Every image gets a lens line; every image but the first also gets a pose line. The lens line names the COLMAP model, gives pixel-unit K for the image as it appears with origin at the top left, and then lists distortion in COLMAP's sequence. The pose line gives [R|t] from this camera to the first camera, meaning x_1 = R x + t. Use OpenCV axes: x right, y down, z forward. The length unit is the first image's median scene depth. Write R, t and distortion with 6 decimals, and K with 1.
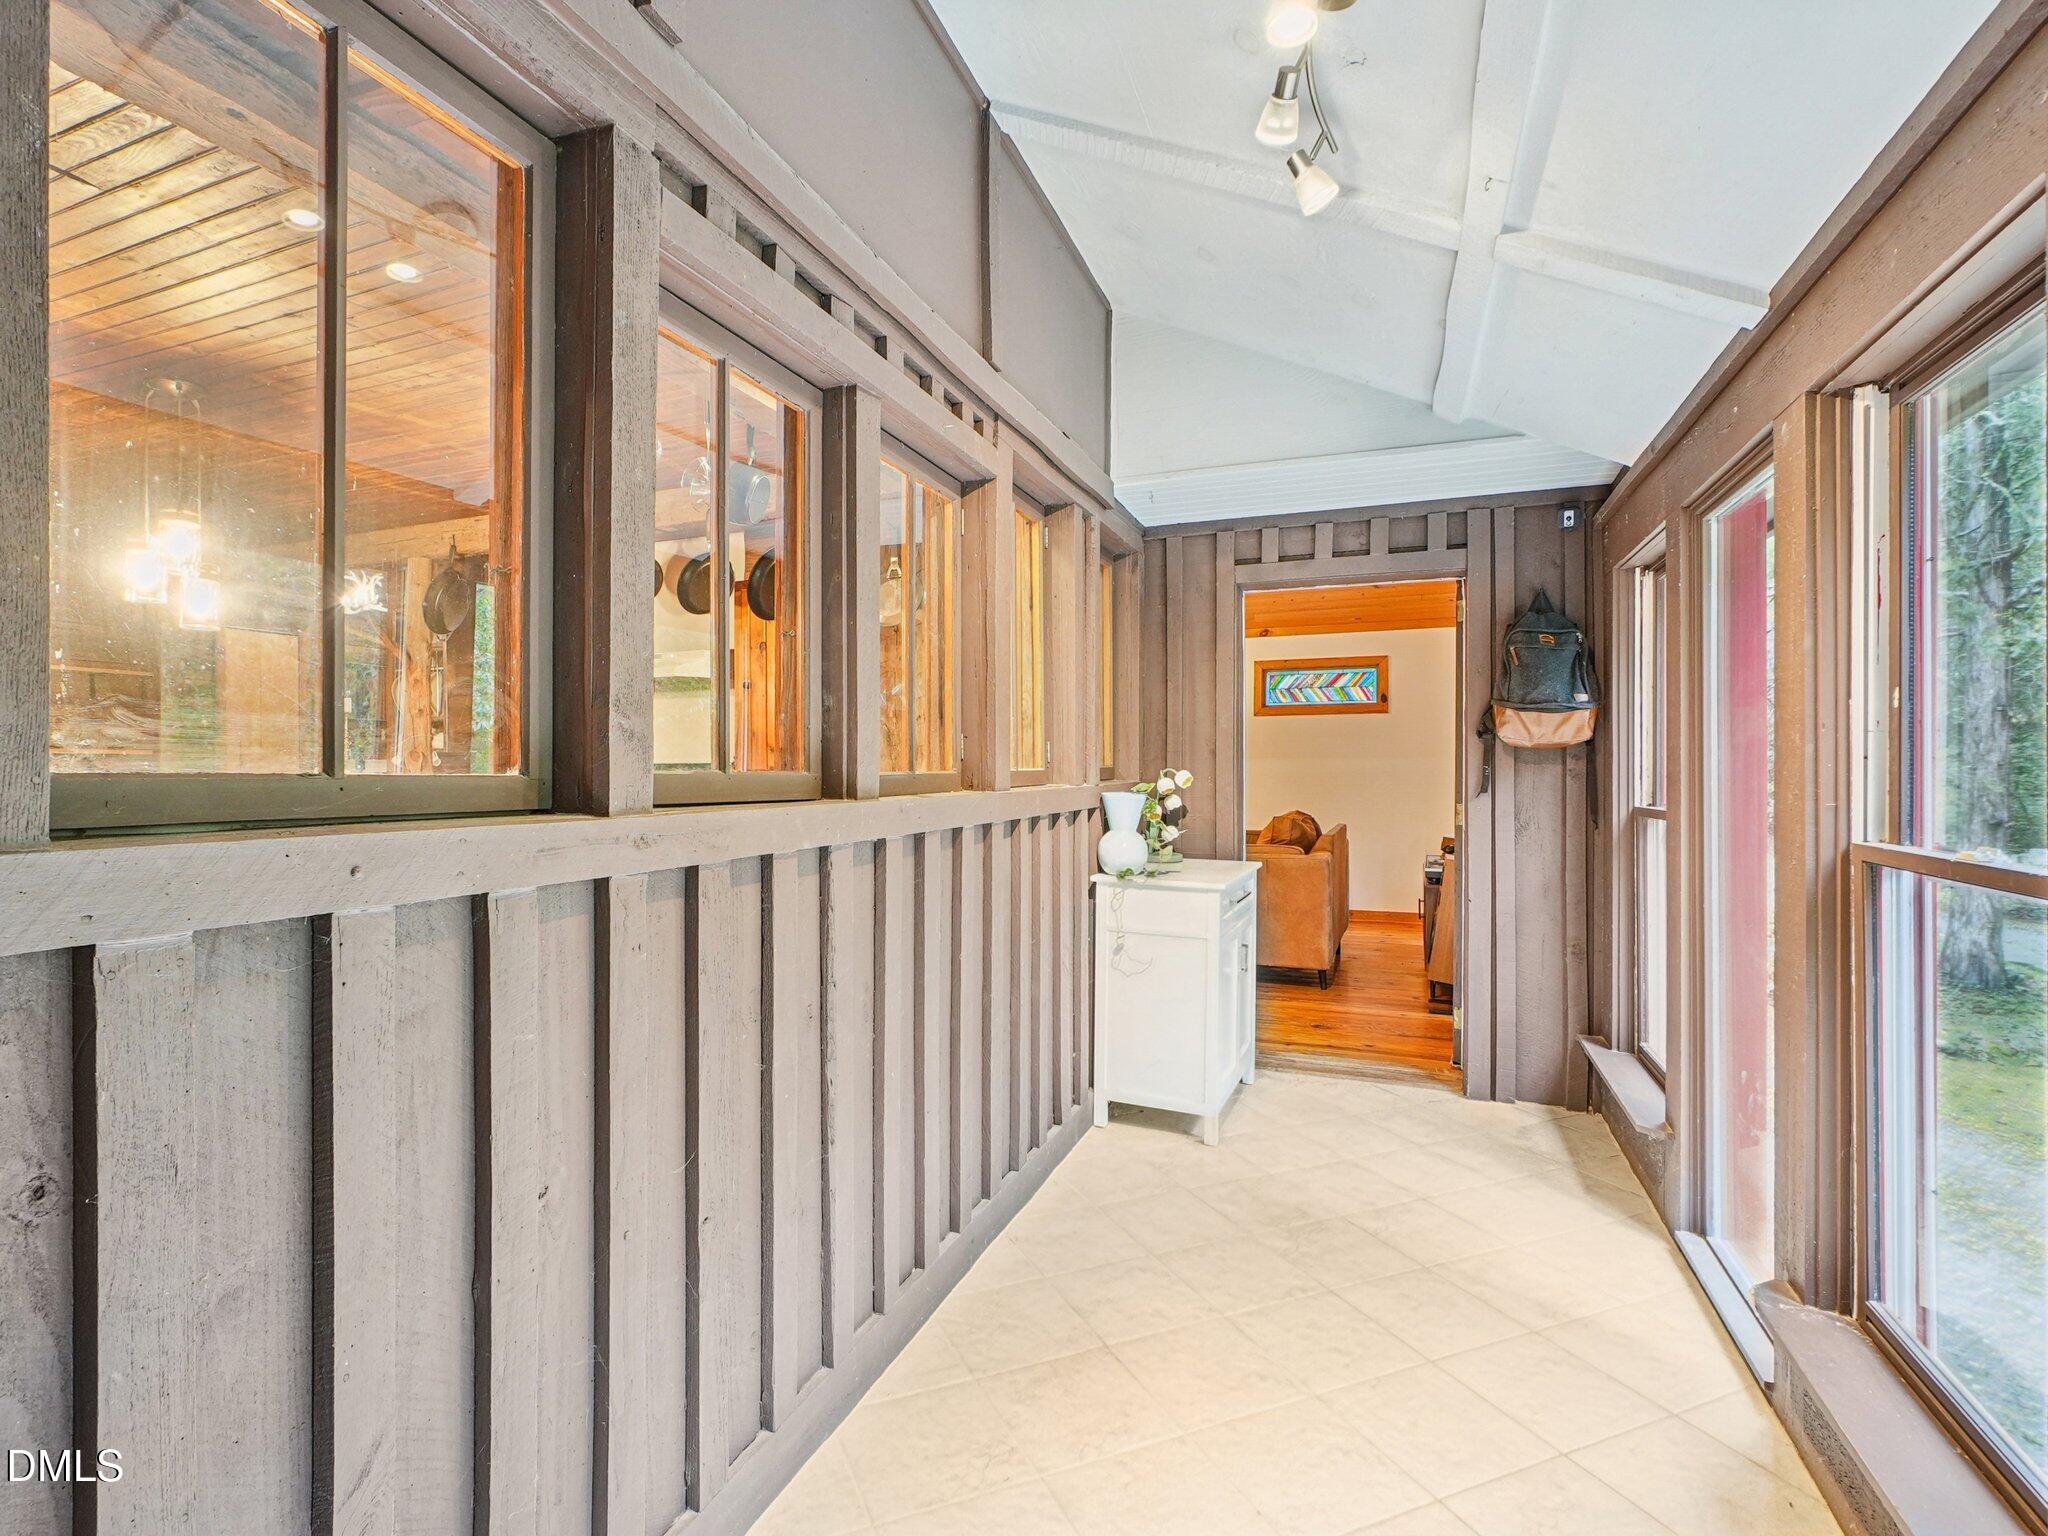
lens RADIAL K [[998.1, 0, 1017.1], [0, 998.1, 769.5], [0, 0, 1]] dist [-0.006246, 0.005925]
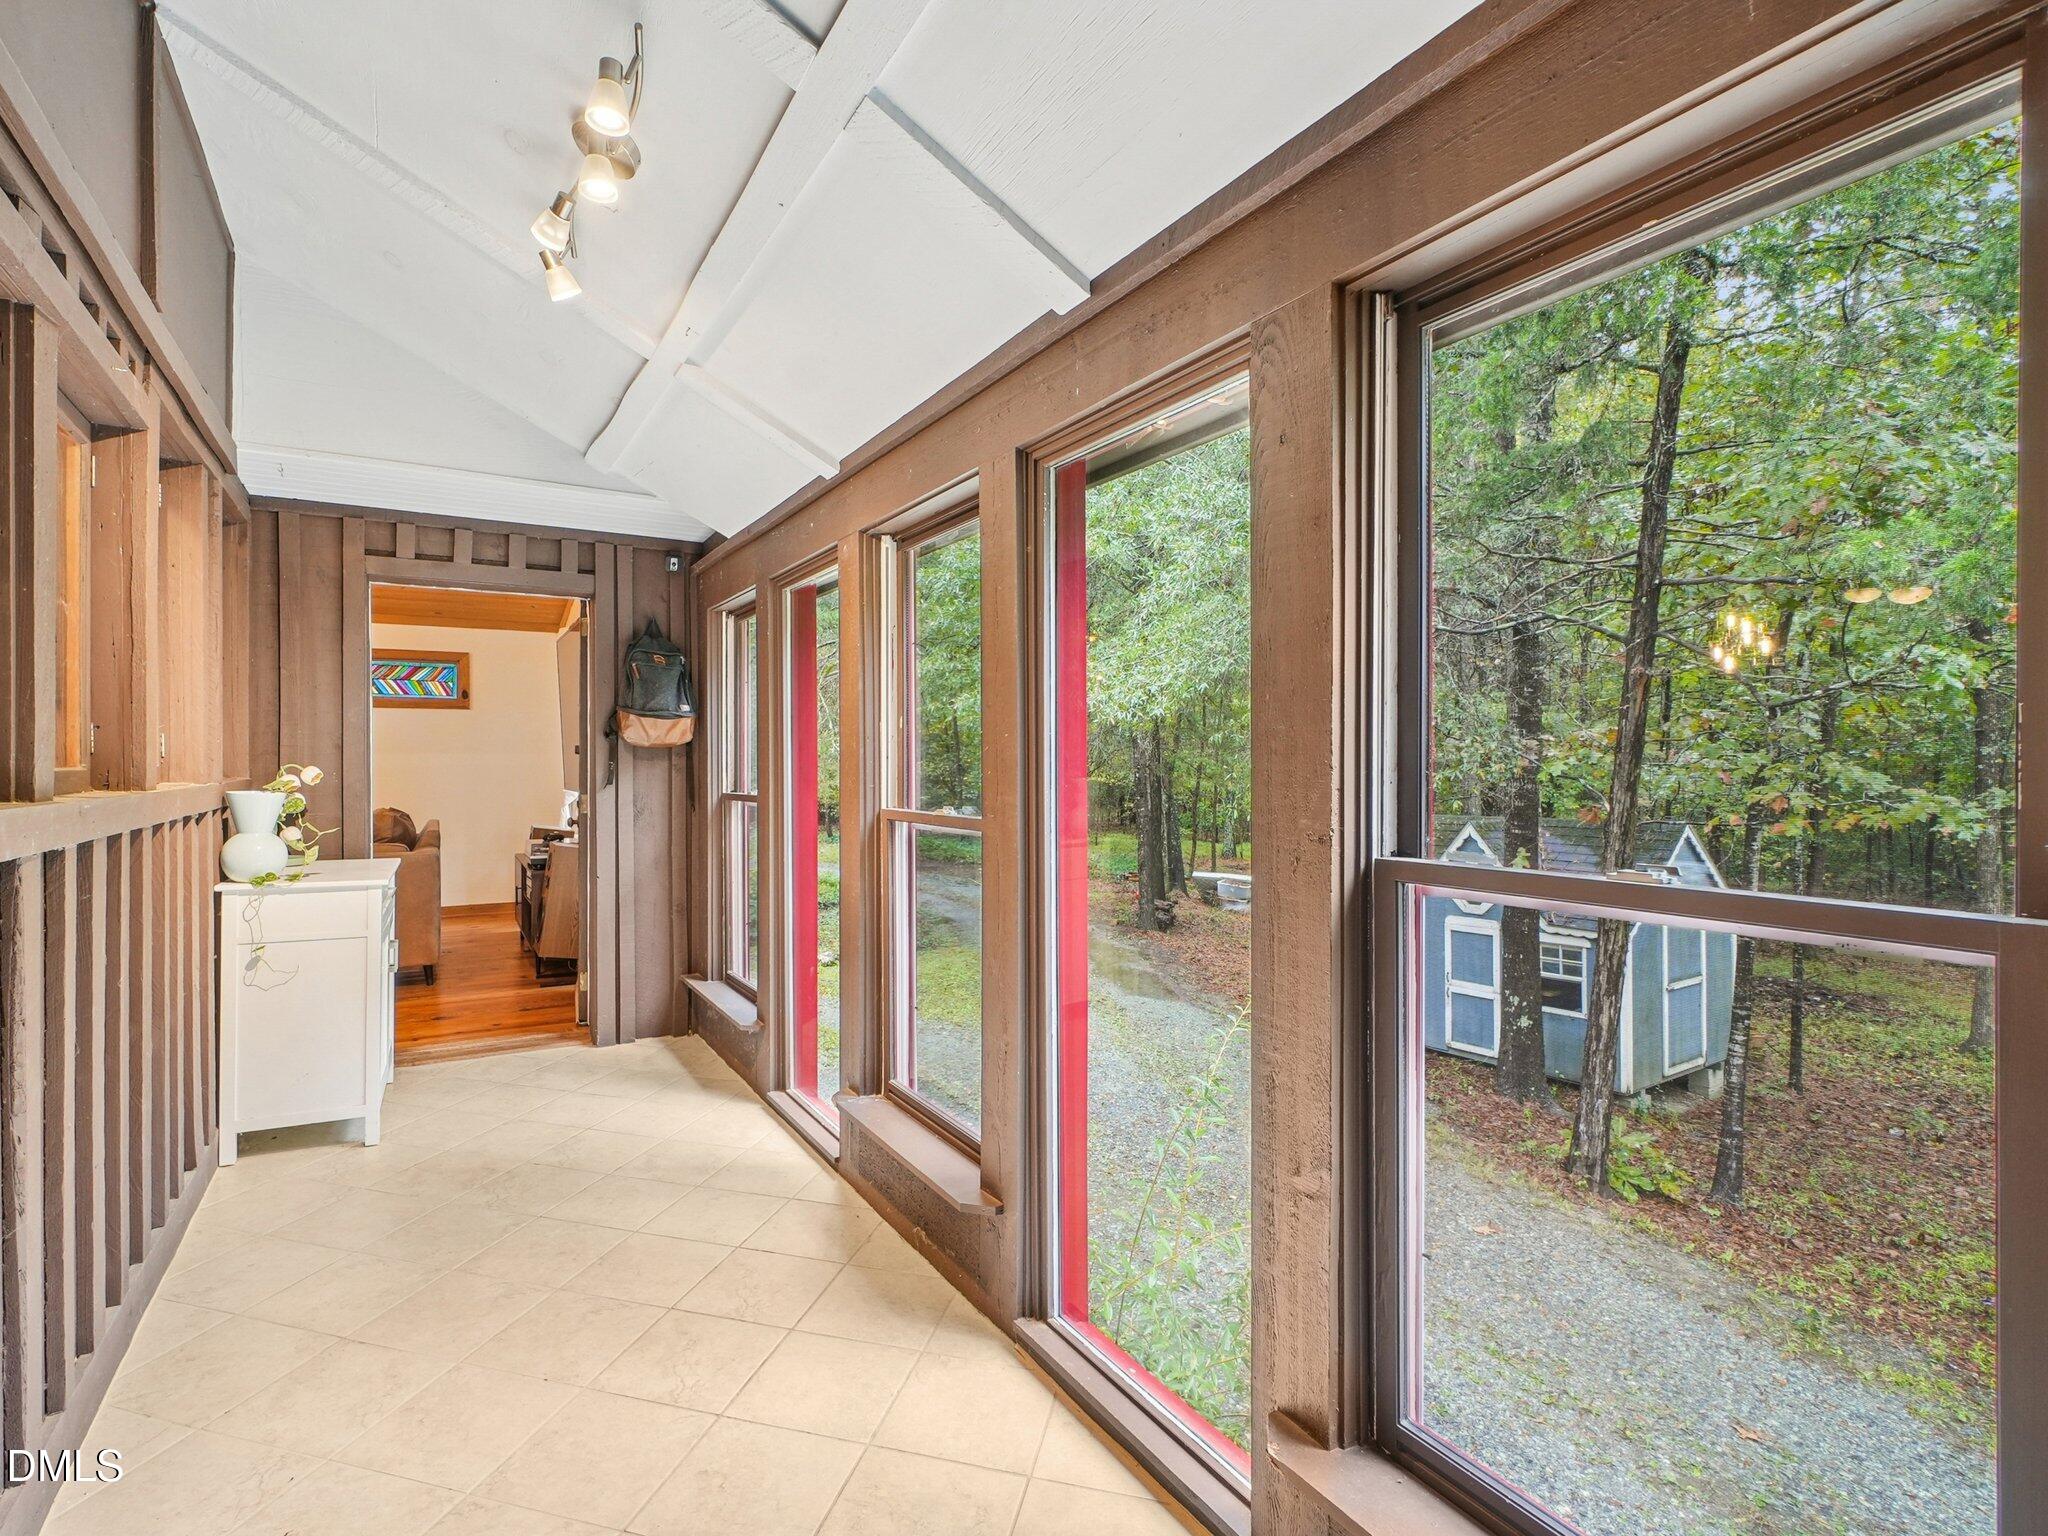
lens RADIAL K [[998.1, 0, 1014.0], [0, 998.1, 762.1], [0, 0, 1]] dist [-0.006246, 0.005925]
pose [[0.597363, 0.000931, 0.801971, -0.204342], [0.001551, 0.999996, -0.002317, 0.000060], [-0.801970, 0.002627, 0.597359, -0.095157]]
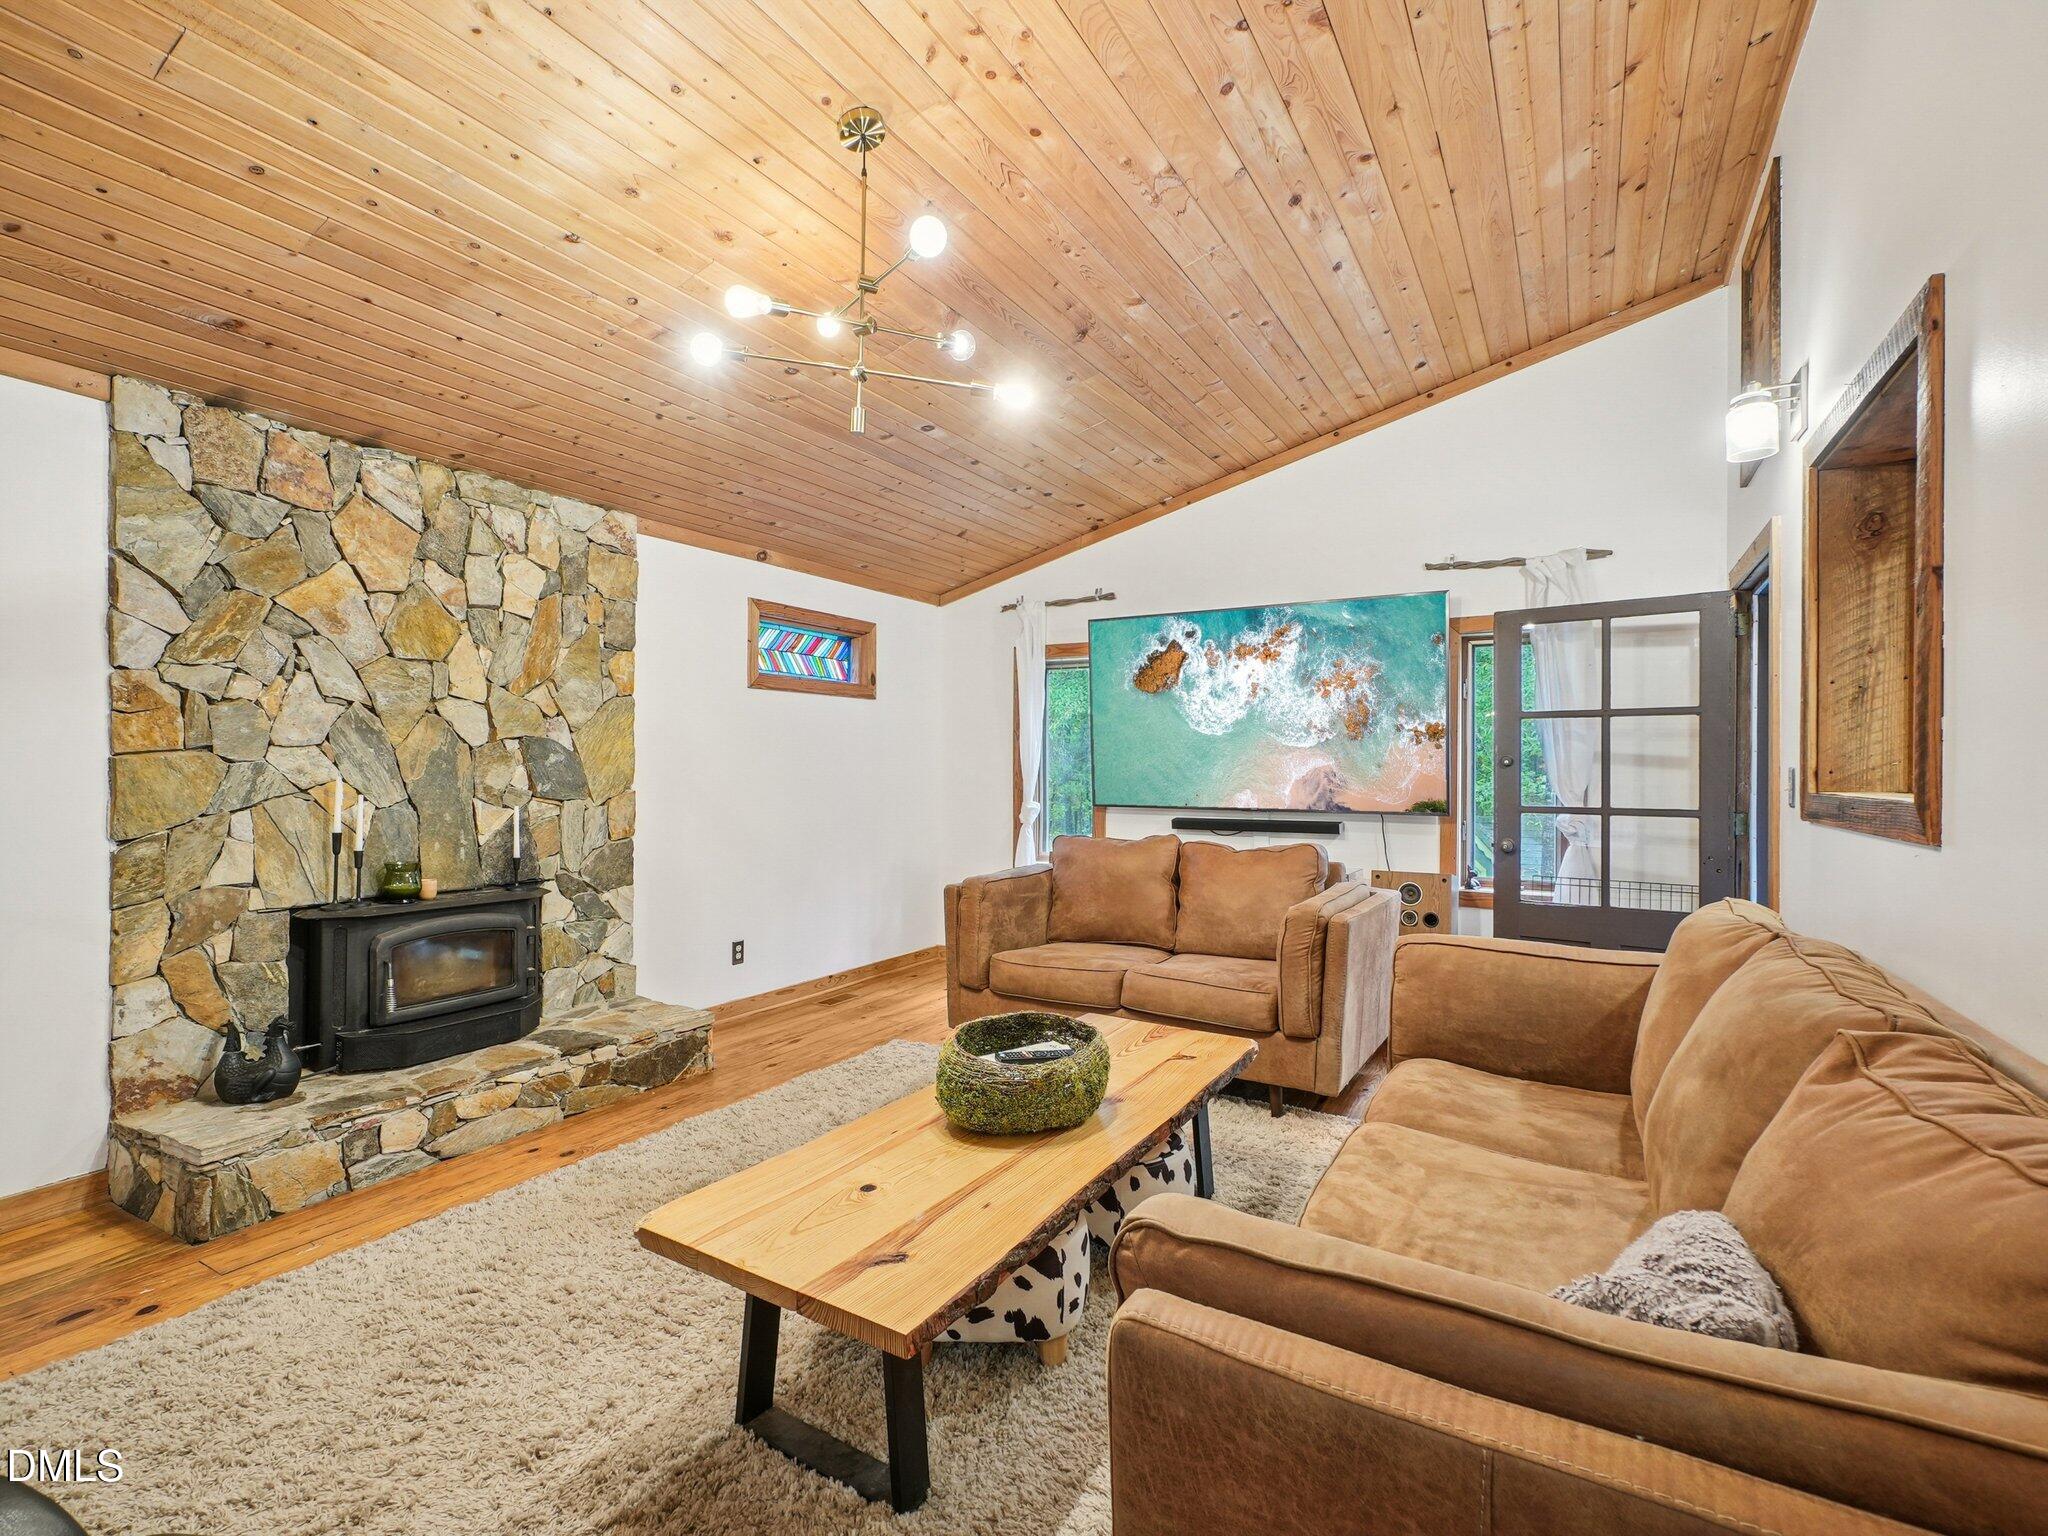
lens RADIAL K [[998.1, 0, 1024.5], [0, 998.1, 771.5], [0, 0, 1]] dist [-0.006246, 0.005925]
pose [[0.135126, 0.002280, 0.990826, -0.657035], [0.000038, 0.999997, -0.002306, -0.000609], [-0.990828, 0.000349, 0.135125, 1.423439]]
